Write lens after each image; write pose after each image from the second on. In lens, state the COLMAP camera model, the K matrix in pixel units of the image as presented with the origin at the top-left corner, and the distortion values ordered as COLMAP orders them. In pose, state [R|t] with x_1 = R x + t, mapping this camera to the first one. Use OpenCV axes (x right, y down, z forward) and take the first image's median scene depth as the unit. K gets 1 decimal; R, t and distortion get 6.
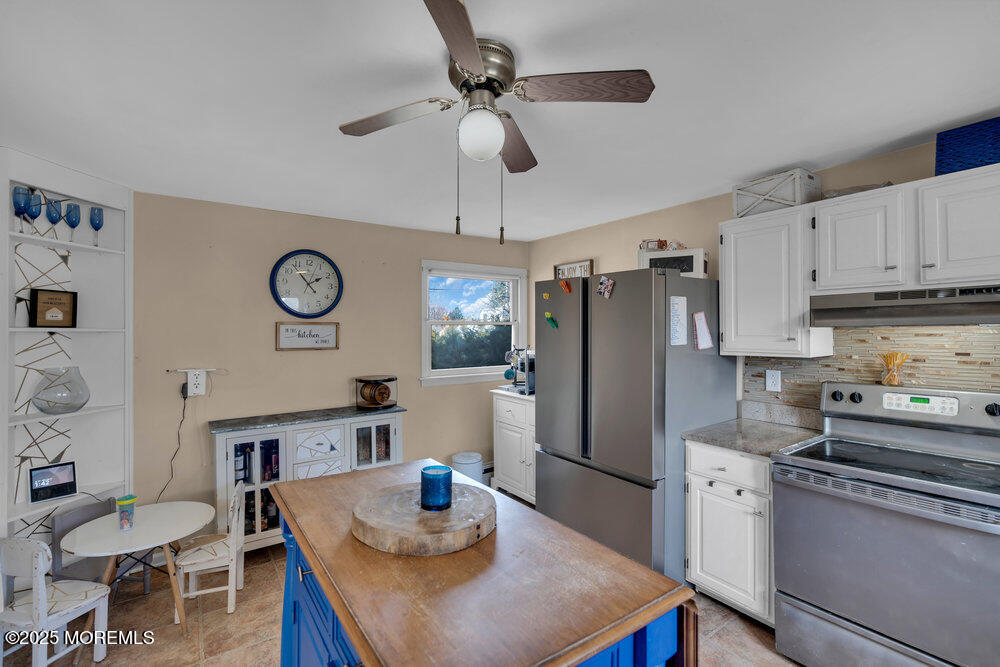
lens RADIAL K [[458.0, 0, 494.1], [0, 458.0, 328.5], [0, 0, 1]] dist [-0.001116, -0.000254]
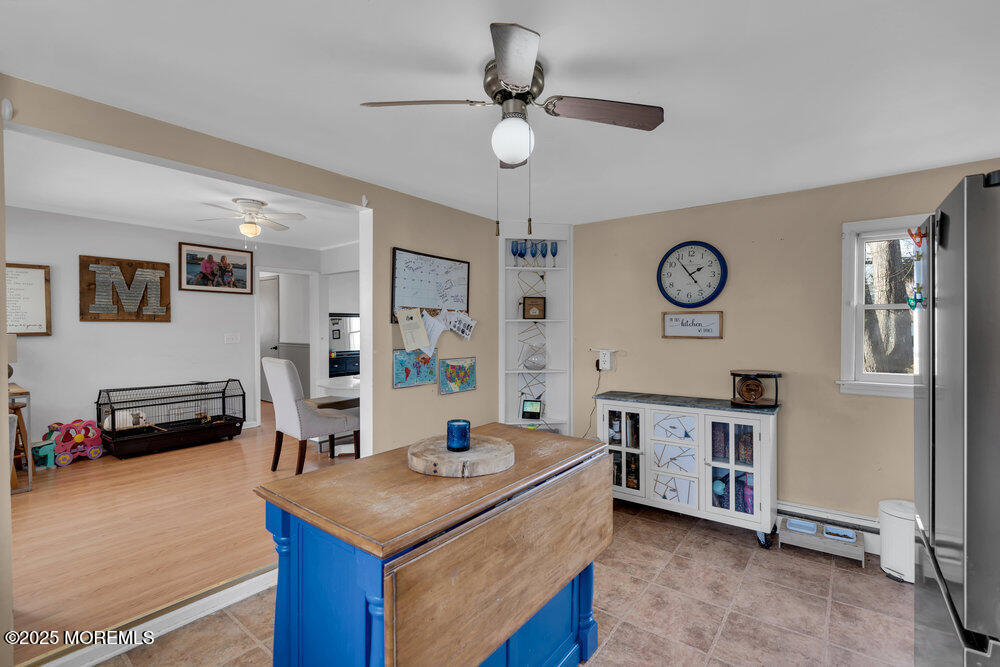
lens RADIAL K [[458.0, 0, 493.1], [0, 458.0, 329.2], [0, 0, 1]] dist [-0.001116, -0.000254]
pose [[0.291001, 0.012124, -0.956646, 0.529863], [0.011553, 0.999802, 0.016185, 0.005042], [0.956653, -0.015762, 0.290803, 0.316987]]
